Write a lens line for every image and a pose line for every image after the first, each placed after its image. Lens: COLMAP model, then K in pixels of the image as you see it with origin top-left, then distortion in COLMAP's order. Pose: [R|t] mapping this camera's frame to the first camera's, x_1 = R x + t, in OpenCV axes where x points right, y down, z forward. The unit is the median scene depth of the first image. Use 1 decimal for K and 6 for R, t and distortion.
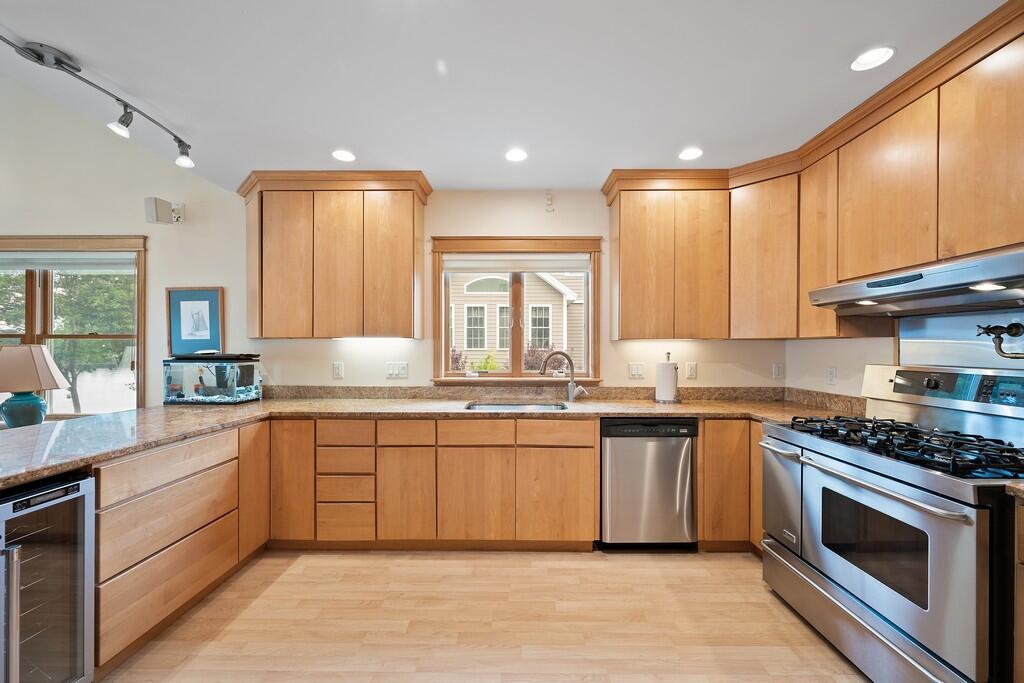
lens RADIAL K [[403.1, 0, 513.8], [0, 403.1, 346.0], [0, 0, 1]] dist [-0.002882, -0.000282]
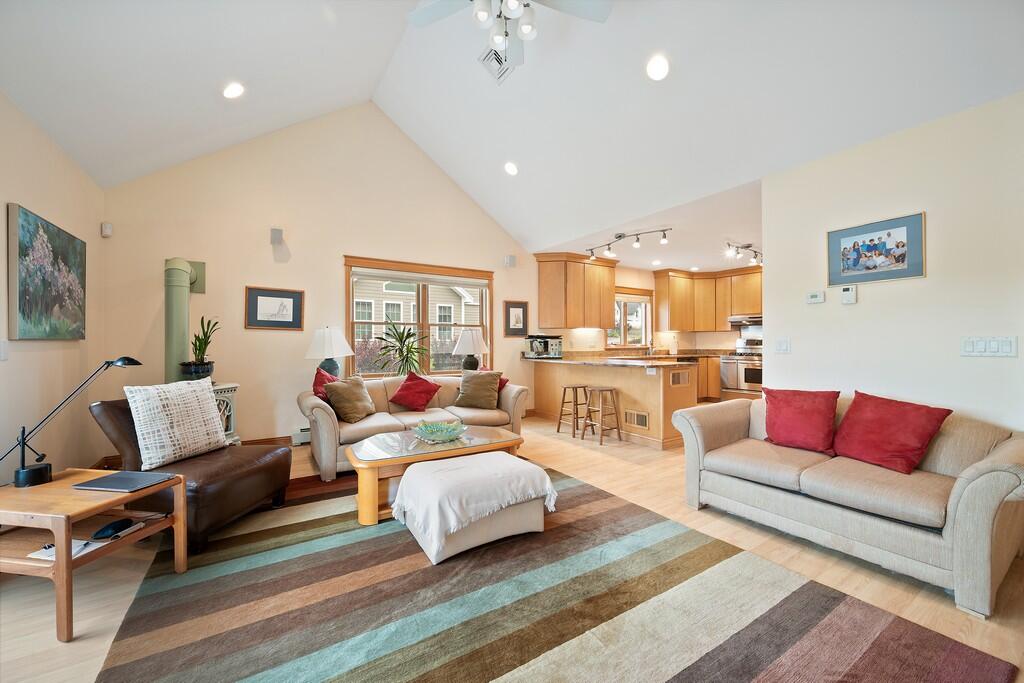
lens RADIAL K [[403.1, 0, 511.6], [0, 403.1, 341.7], [0, 0, 1]] dist [-0.002882, -0.000282]
pose [[0.834103, -0.001000, 0.551608, -1.879622], [0.001085, 0.999999, 0.000173, 0.048774], [-0.551608, 0.000454, 0.834103, -0.602480]]
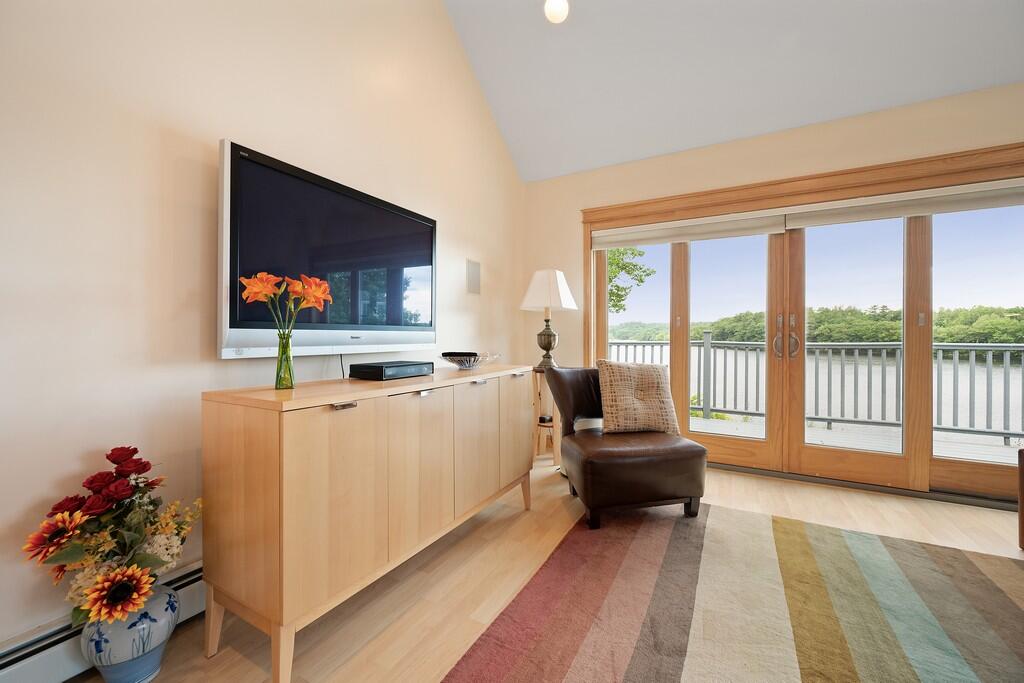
lens RADIAL K [[403.1, 0, 520.2], [0, 403.1, 335.5], [0, 0, 1]] dist [-0.002882, -0.000282]
pose [[-0.469285, -0.002468, -0.883043, -0.681230], [-0.000586, 0.999997, -0.002483, 0.111503], [0.883047, -0.000648, -0.469285, -0.087574]]
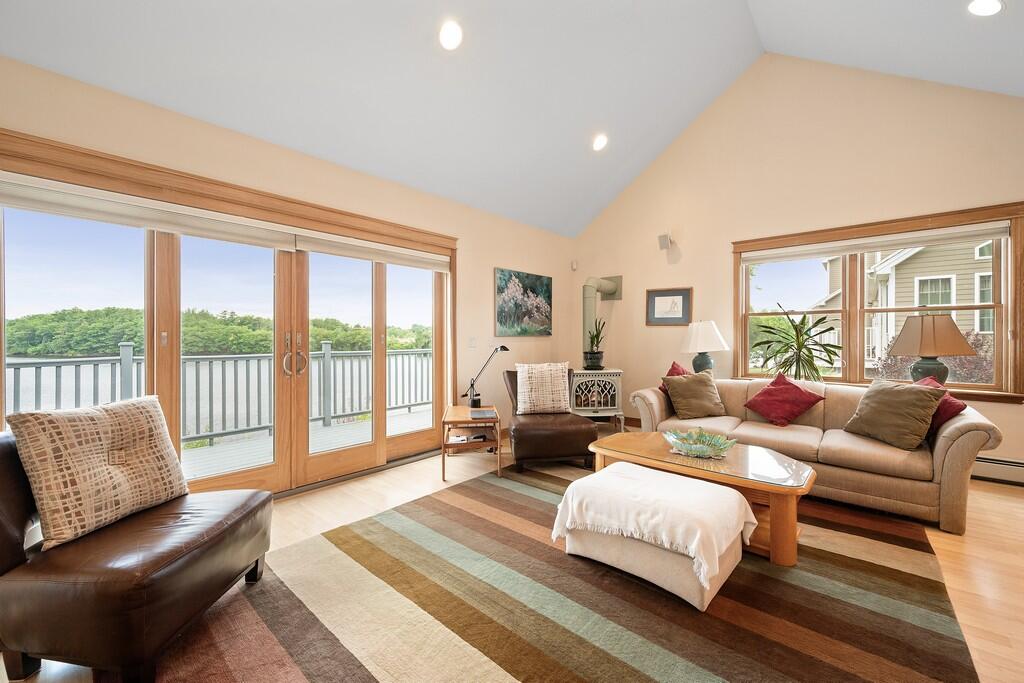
lens RADIAL K [[403.1, 0, 511.1], [0, 403.1, 340.7], [0, 0, 1]] dist [-0.002882, -0.000282]
pose [[0.753926, 0.001087, -0.656958, -0.851734], [0.005124, 0.999958, 0.007535, 0.050757], [0.656939, -0.009048, 0.753889, -0.525790]]
